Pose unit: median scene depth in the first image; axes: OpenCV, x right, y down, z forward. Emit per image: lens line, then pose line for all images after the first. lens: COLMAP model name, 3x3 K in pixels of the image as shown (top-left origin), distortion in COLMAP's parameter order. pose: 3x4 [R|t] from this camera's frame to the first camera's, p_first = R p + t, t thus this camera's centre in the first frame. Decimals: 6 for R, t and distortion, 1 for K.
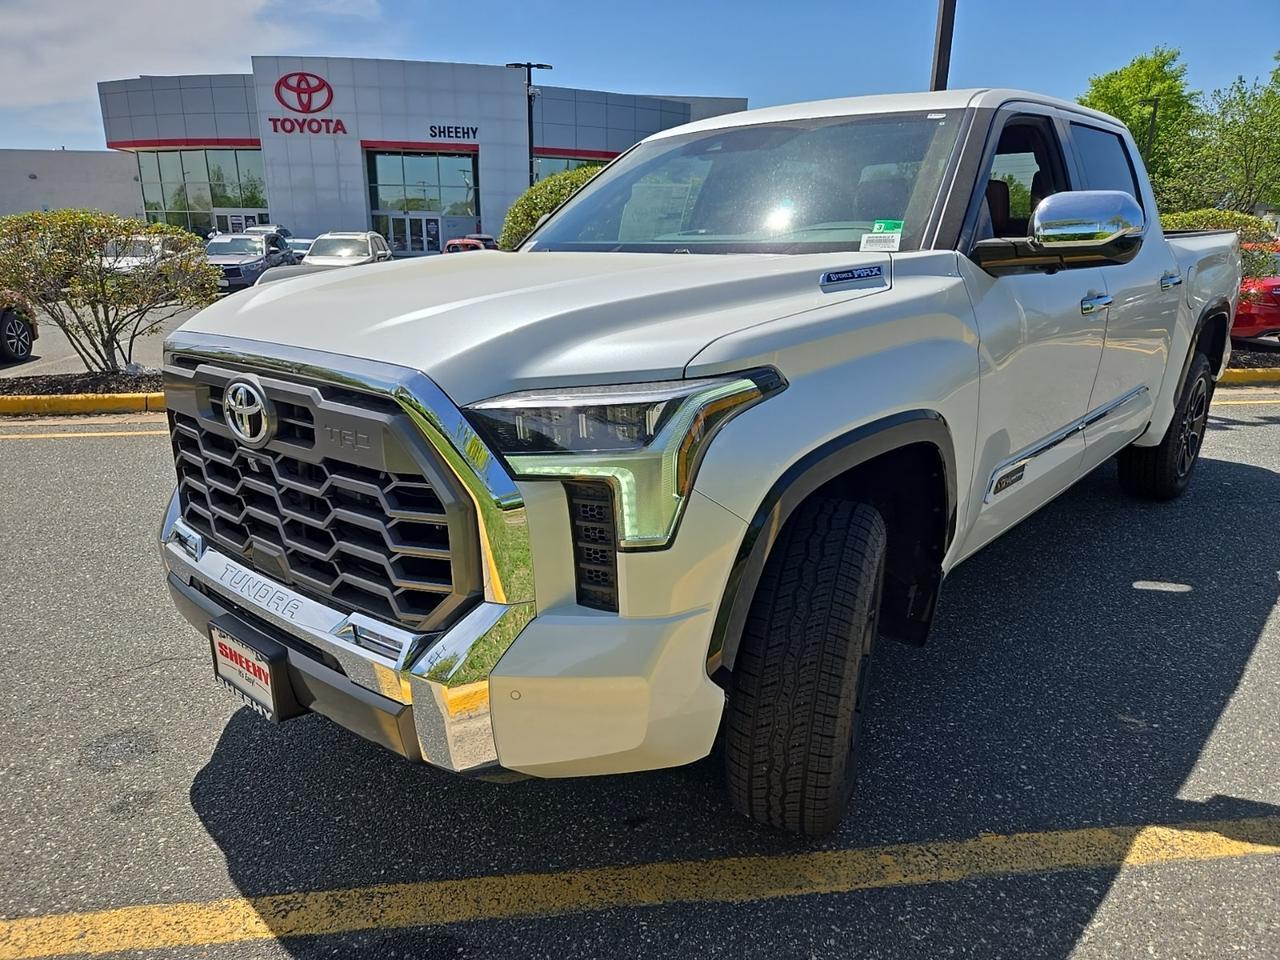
lens RADIAL K [[863.5, 0, 636.2], [0, 863.5, 485.1], [0, 0, 1]] dist [0.064113, -0.049899]
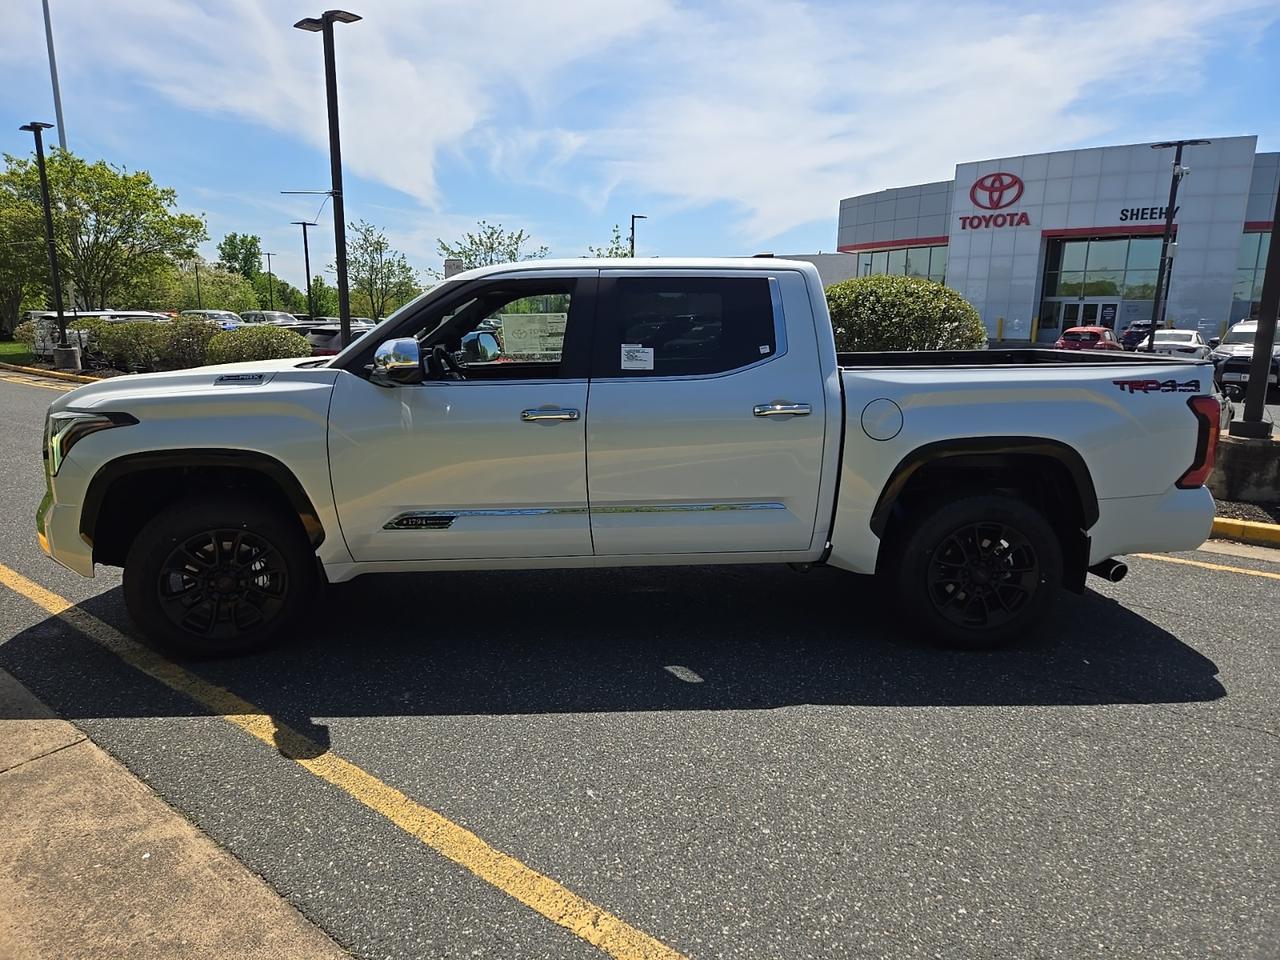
lens RADIAL K [[857.5, 0, 653.6], [0, 857.5, 476.8], [0, 0, 1]] dist [0.065452, -0.035634]
pose [[0.698929, 0.139431, -0.701468, 0.119414], [-0.206153, 0.978459, -0.010918, -0.010032], [0.684835, 0.152240, 0.712618, 0.014298]]
